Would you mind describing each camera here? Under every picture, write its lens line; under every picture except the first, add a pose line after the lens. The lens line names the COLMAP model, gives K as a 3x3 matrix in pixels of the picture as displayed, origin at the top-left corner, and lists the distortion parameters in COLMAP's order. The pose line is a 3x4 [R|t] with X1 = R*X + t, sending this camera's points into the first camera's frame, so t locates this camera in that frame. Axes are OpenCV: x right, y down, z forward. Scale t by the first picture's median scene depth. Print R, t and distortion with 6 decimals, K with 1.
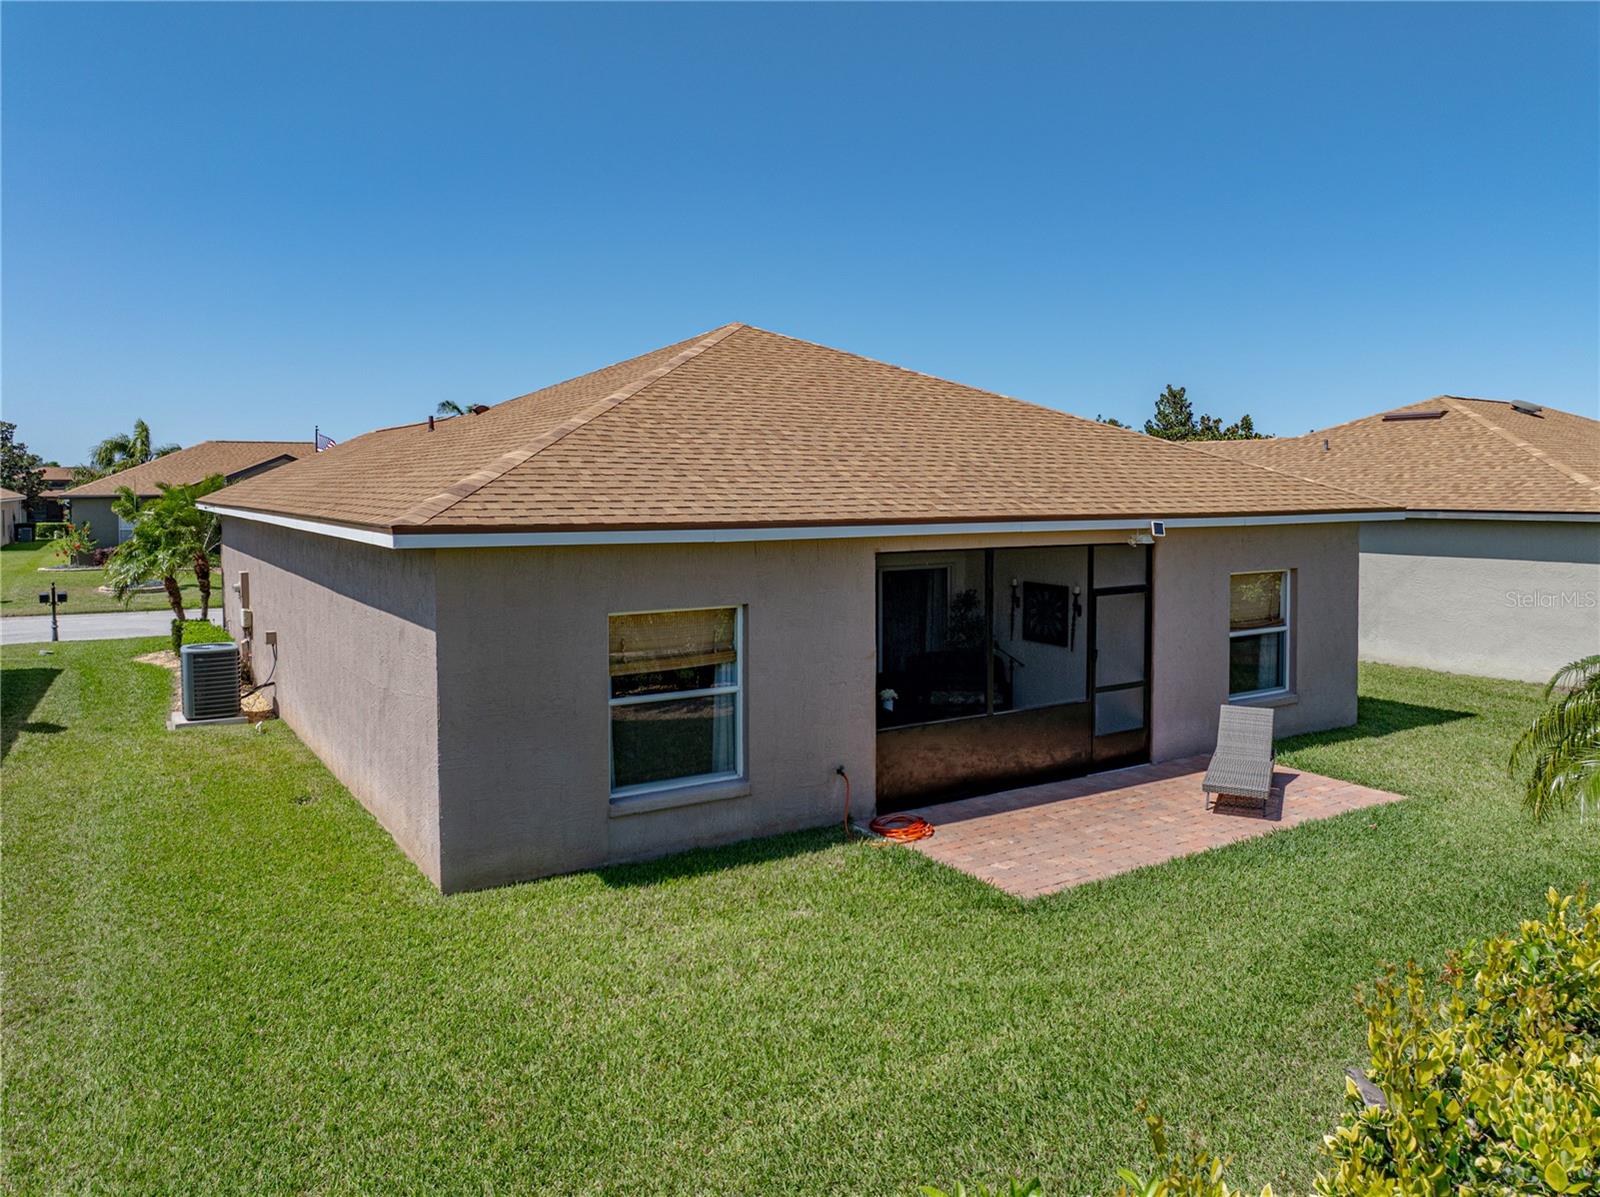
lens RADIAL K [[1140.4, 0, 797.6], [0, 1140.4, 531.4], [0, 0, 1]] dist [-0.024078, 0.000300]
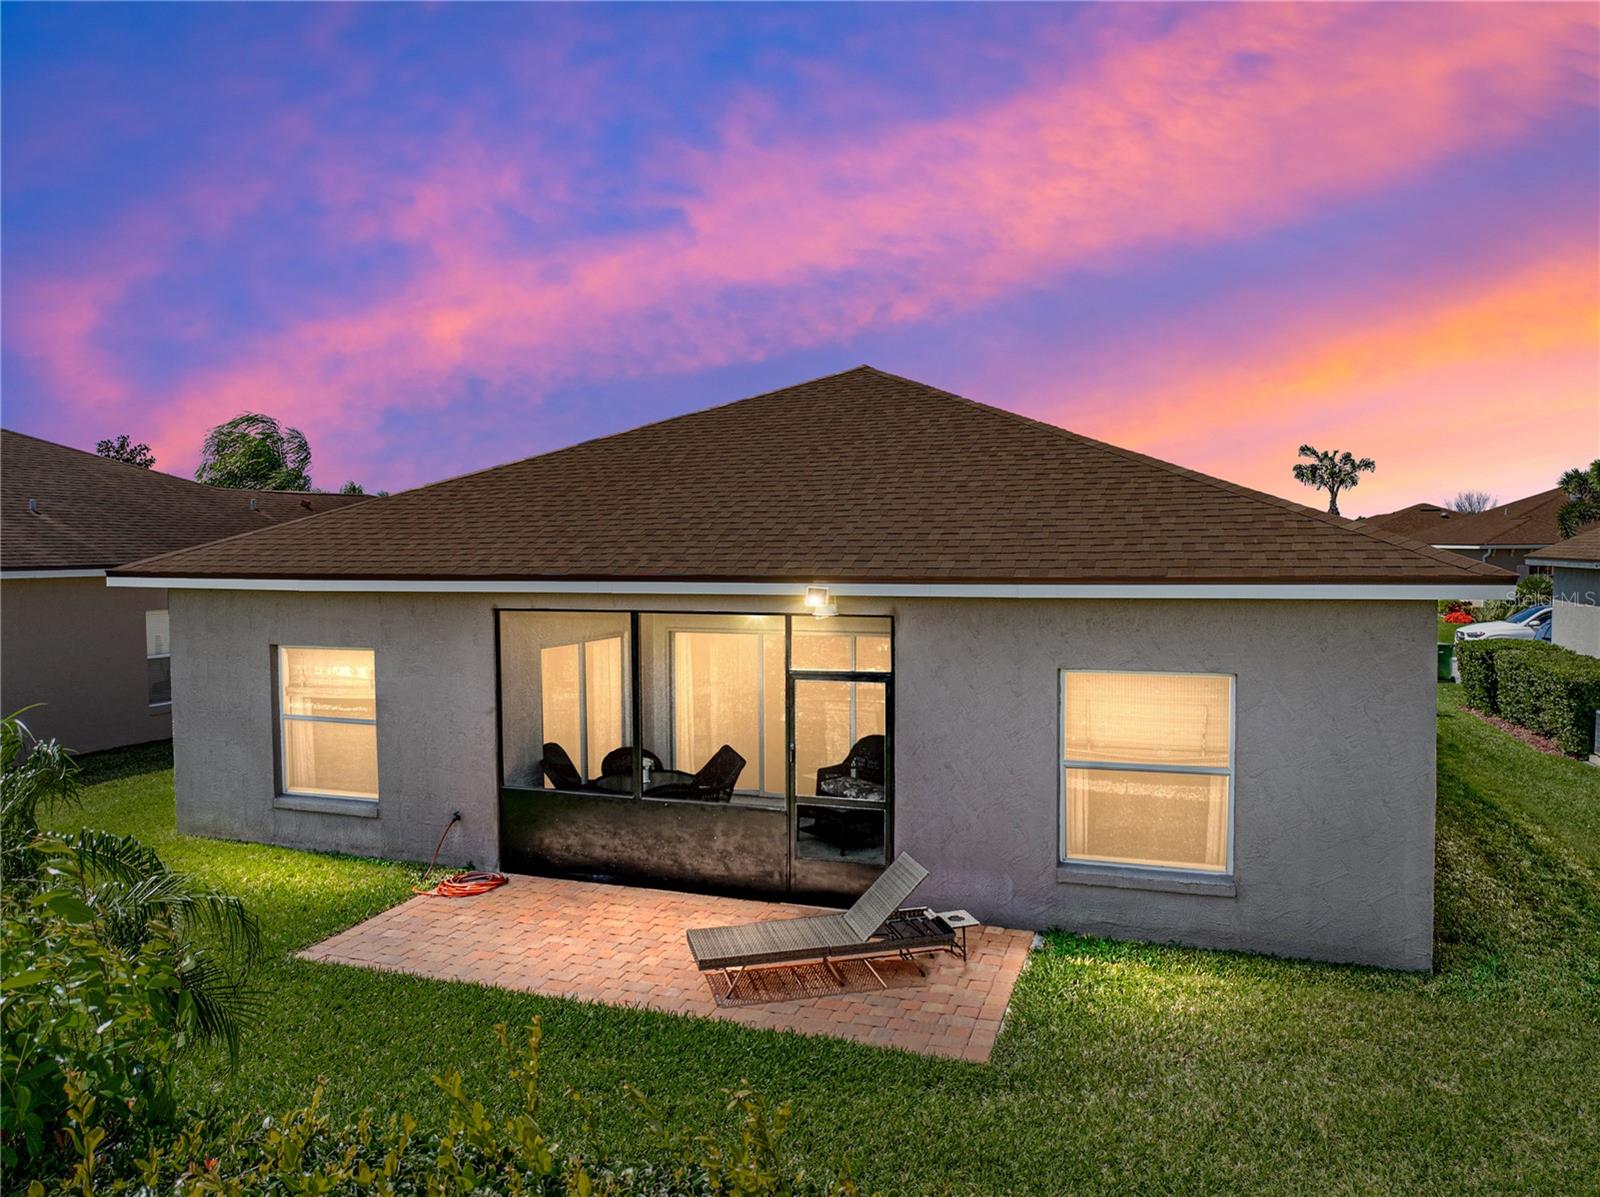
lens RADIAL K [[1127.8, 0, 800.0], [0, 1127.8, 598.5], [0, 0, 1]] dist [-0.034239, 0.020684]
pose [[0.616772, 0.036916, -0.786276, 0.979860], [-0.024542, 0.999316, 0.027667, -0.023450], [0.786760, 0.002233, 0.617256, 0.585938]]
